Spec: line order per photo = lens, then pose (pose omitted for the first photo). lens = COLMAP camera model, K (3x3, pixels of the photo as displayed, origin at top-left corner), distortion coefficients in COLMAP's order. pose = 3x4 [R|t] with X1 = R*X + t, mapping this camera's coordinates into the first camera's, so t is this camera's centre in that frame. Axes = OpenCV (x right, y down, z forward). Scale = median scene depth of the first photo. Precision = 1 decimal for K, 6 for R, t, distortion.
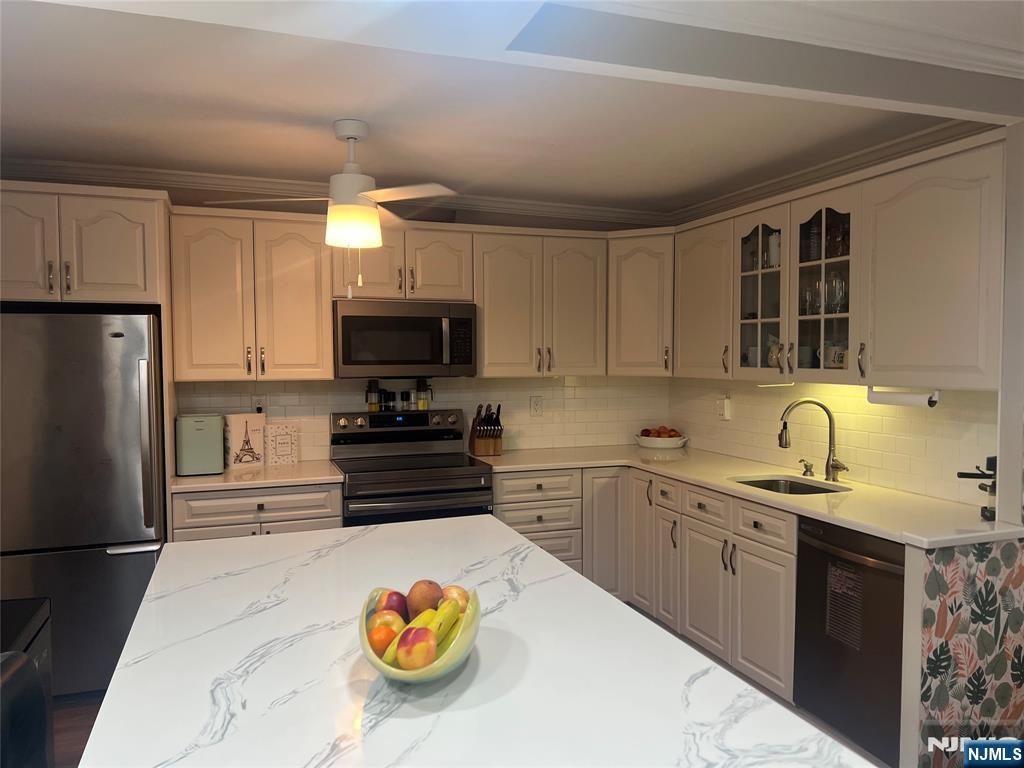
lens RADIAL K [[769.0, 0, 512.0], [0, 769.0, 384.0], [0, 0, 1]] dist [0.108114, -0.139107]
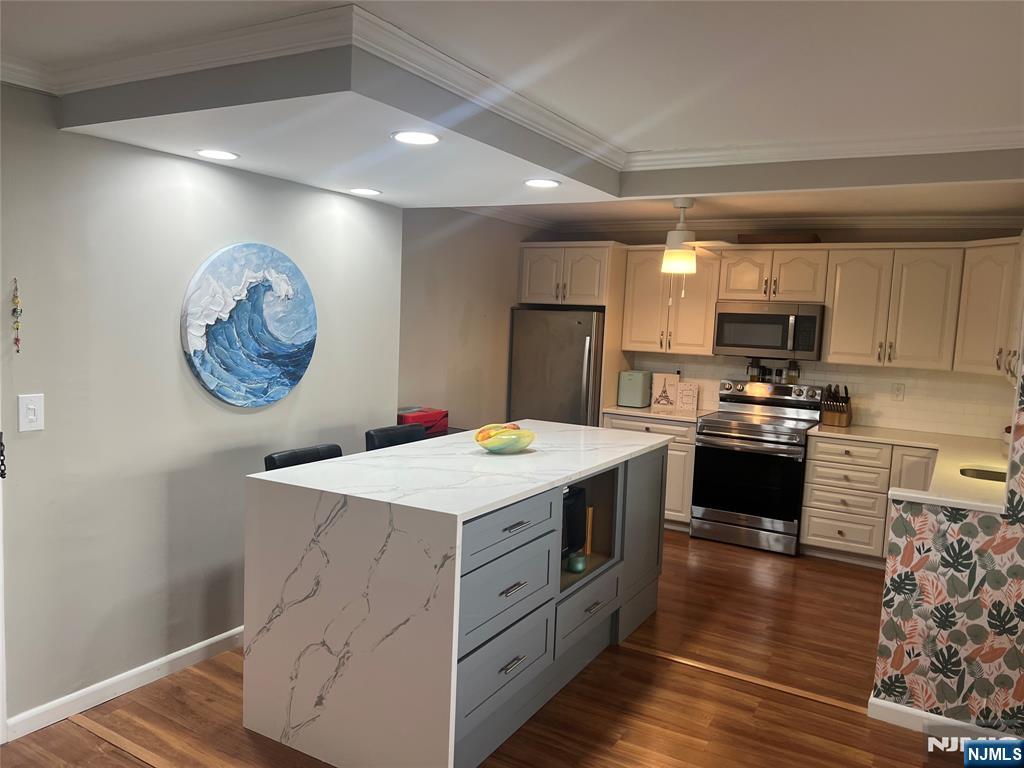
lens RADIAL K [[769.0, 0, 512.0], [0, 769.0, 384.0], [0, 0, 1]] dist [0.108114, -0.139107]
pose [[0.644858, 0.099196, -0.757838, 0.714503], [-0.074638, 0.994976, 0.066725, -0.024644], [0.760649, 0.013536, 0.649022, -0.275718]]
